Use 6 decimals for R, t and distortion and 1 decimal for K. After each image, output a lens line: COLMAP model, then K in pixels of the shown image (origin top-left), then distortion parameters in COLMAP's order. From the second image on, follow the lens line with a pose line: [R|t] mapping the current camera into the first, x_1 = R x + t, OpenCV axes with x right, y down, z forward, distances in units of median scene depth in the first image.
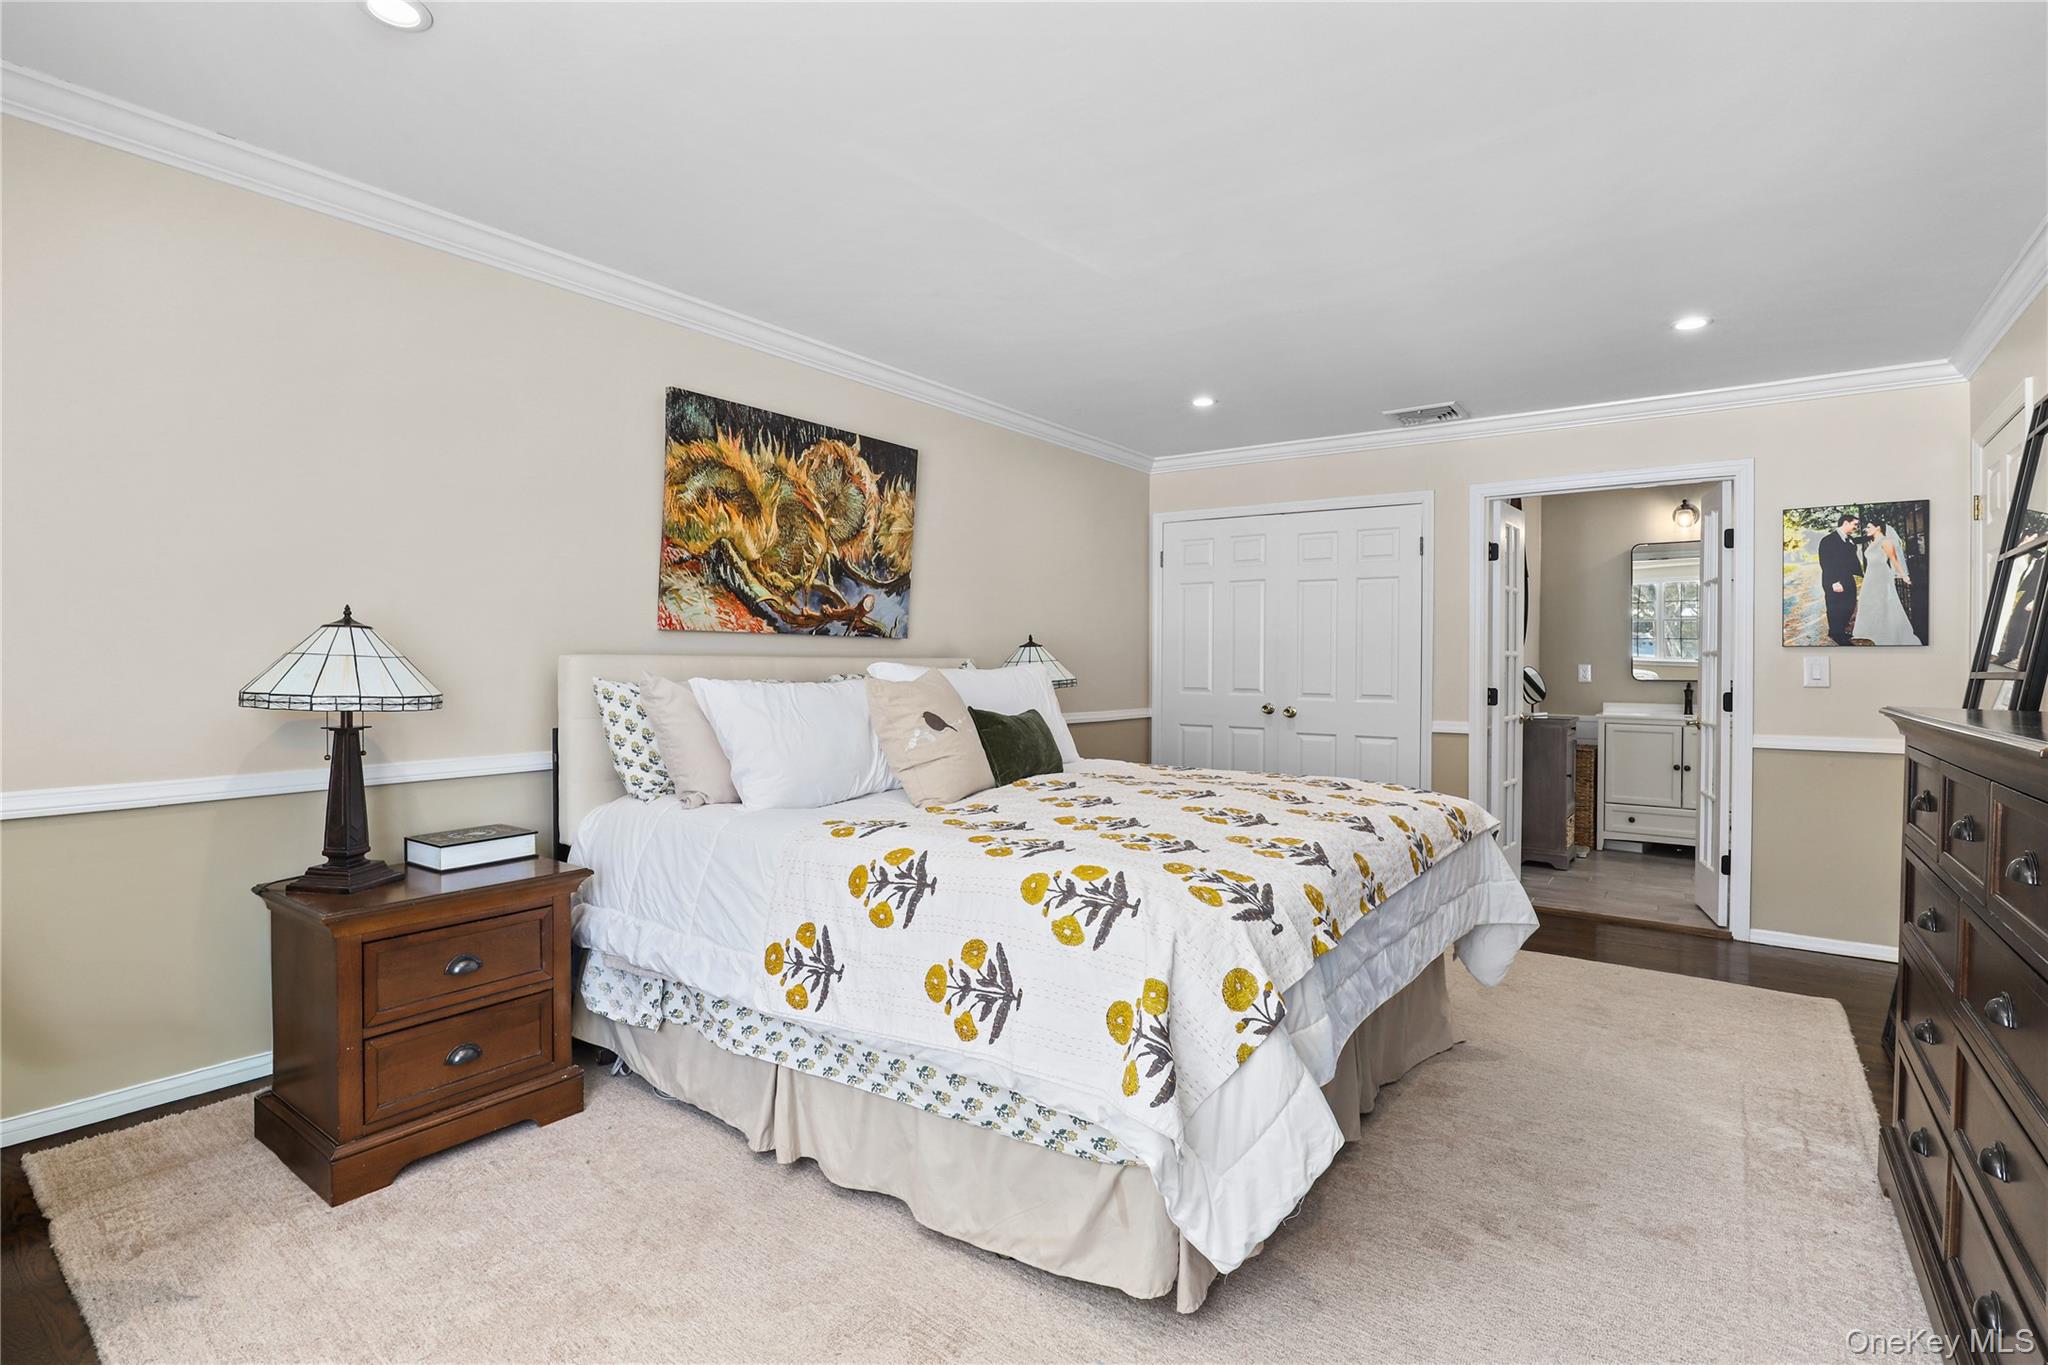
lens RADIAL K [[946.7, 0, 1034.7], [0, 946.7, 675.2], [0, 0, 1]] dist [0.000159, 0.000081]
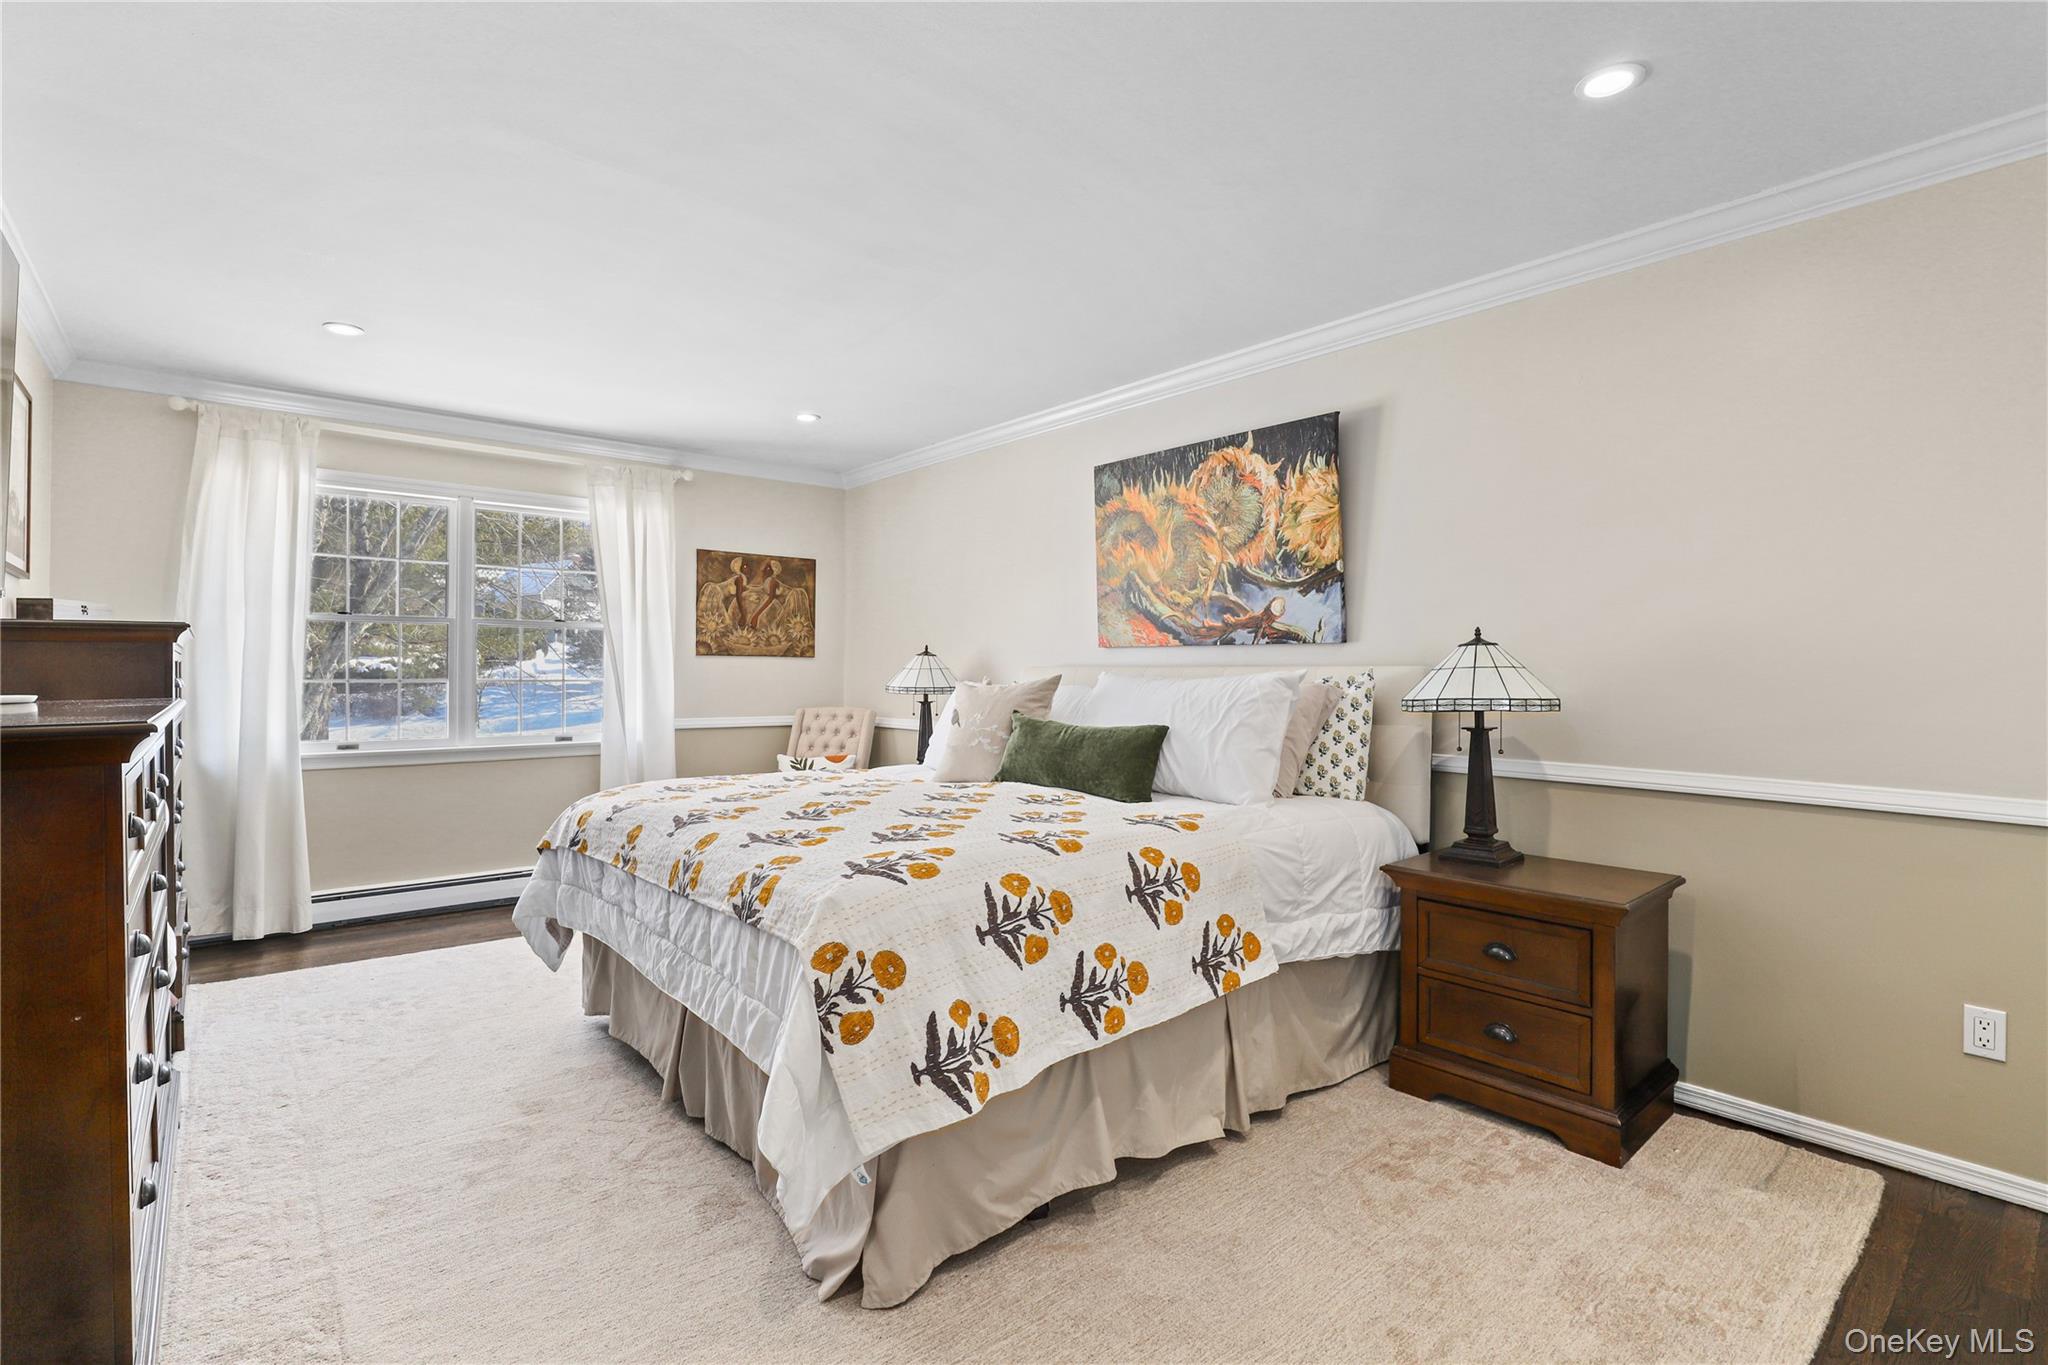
lens RADIAL K [[946.7, 0, 1034.8], [0, 946.7, 675.9], [0, 0, 1]] dist [0.000159, 0.000081]
pose [[-0.201845, 0.000453, -0.979417, 0.800977], [-0.017348, 0.999841, 0.004037, -0.009952], [0.979264, 0.017806, -0.201805, 1.007698]]
